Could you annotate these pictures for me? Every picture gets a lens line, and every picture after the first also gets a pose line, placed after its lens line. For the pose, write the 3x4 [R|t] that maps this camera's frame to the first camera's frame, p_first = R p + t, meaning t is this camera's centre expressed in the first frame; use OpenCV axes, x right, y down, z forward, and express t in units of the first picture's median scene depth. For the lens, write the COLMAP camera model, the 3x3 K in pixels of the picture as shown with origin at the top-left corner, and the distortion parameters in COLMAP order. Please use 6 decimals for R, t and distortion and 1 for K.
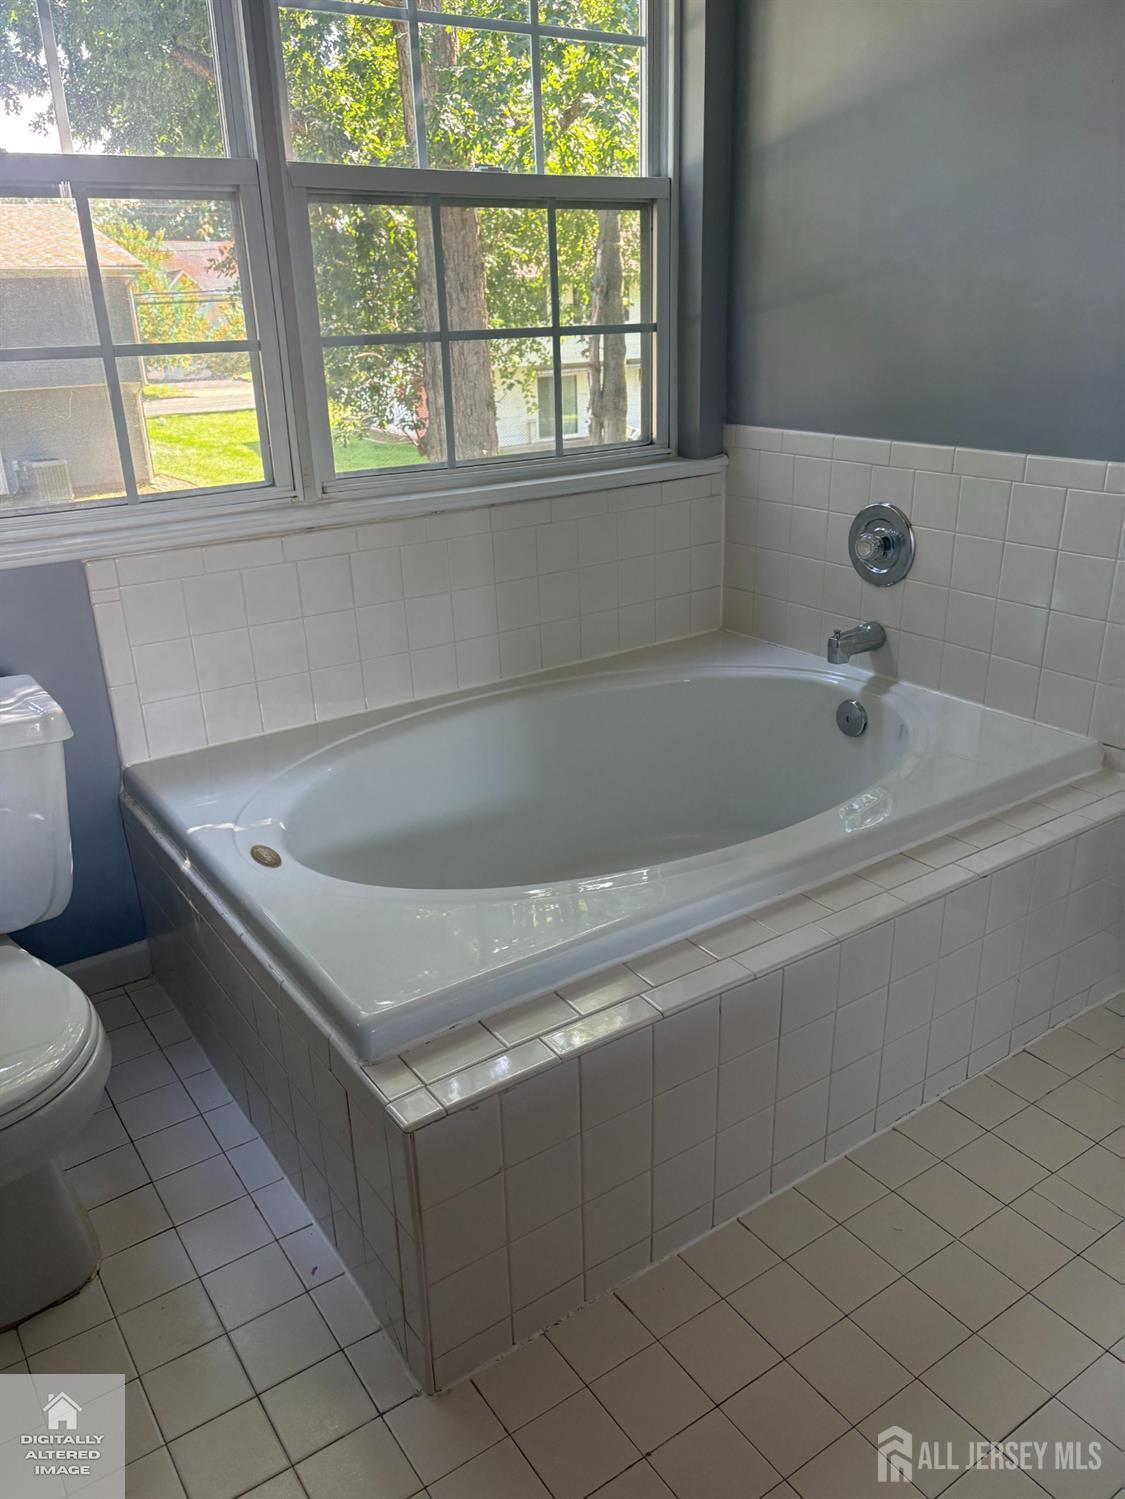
lens RADIAL K [[1138.3, 0, 566.1], [0, 1138.3, 749.2], [0, 0, 1]] dist [0.048409, -0.054401]
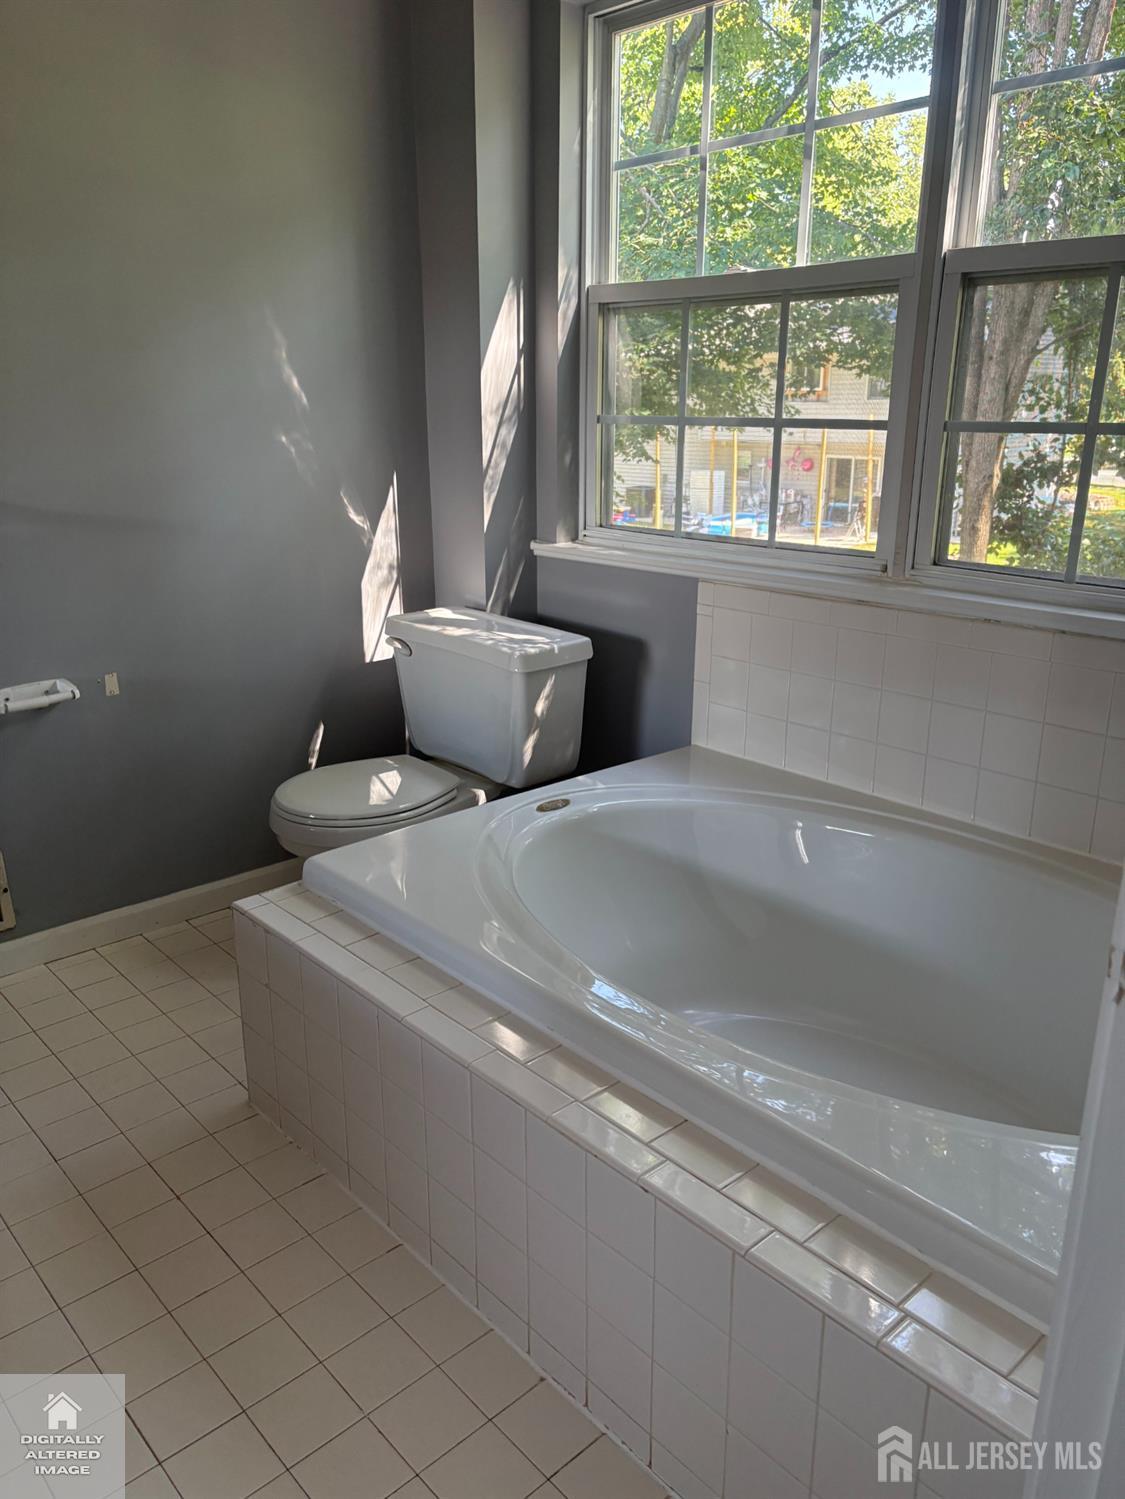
lens RADIAL K [[1138.3, 0, 564.2], [0, 1138.3, 753.8], [0, 0, 1]] dist [0.048409, -0.054401]
pose [[0.130894, 0.324337, -0.936841, 0.739420], [-0.357884, 0.896710, 0.260441, -0.238959], [0.924546, 0.301191, 0.233449, 0.546140]]
